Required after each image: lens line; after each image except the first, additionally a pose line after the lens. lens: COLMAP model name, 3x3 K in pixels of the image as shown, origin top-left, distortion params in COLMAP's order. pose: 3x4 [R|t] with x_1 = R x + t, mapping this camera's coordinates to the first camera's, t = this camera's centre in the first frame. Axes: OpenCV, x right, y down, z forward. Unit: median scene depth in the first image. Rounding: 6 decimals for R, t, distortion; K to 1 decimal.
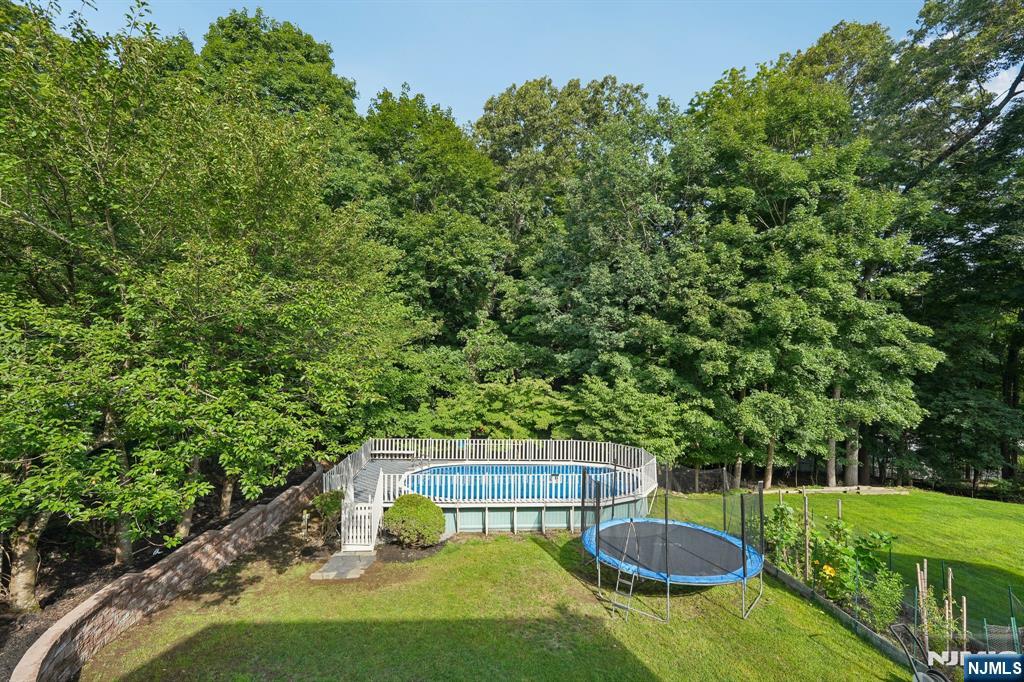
lens RADIAL K [[453.3, 0, 516.5], [0, 453.3, 346.6], [0, 0, 1]] dist [-0.004178, 0.000520]
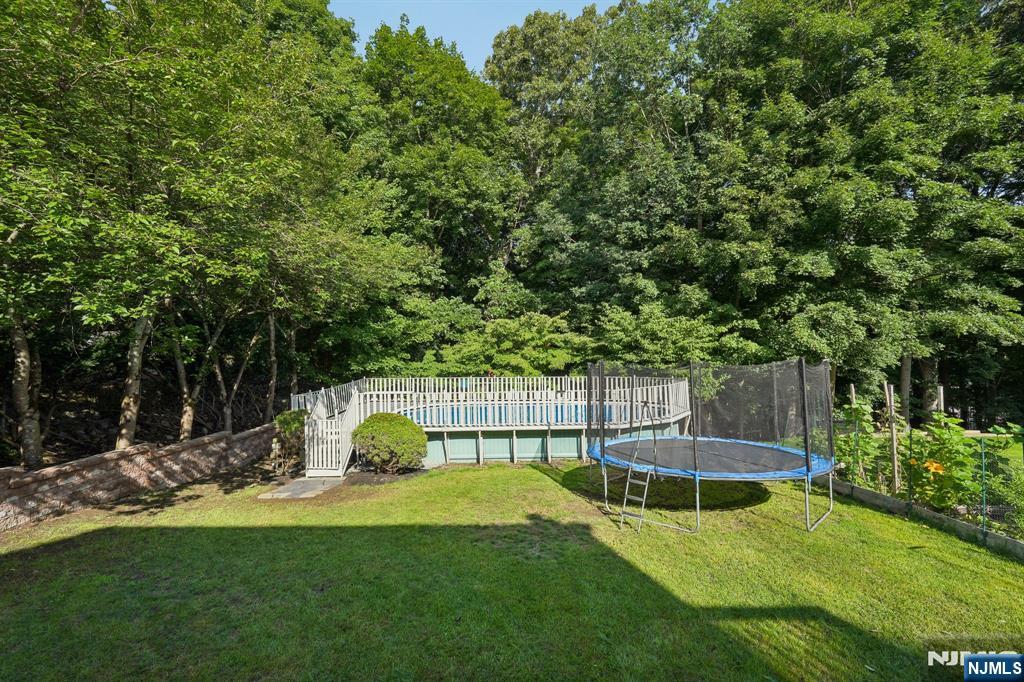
lens RADIAL K [[457.2, 0, 512.0], [0, 457.2, 341.0], [0, 0, 1]] dist [-0.011595, 0.006835]
pose [[0.995815, -0.030833, -0.086038, 0.053054], [0.031135, 0.999513, 0.002165, 0.138477], [0.085929, -0.004834, 0.996290, 0.121013]]
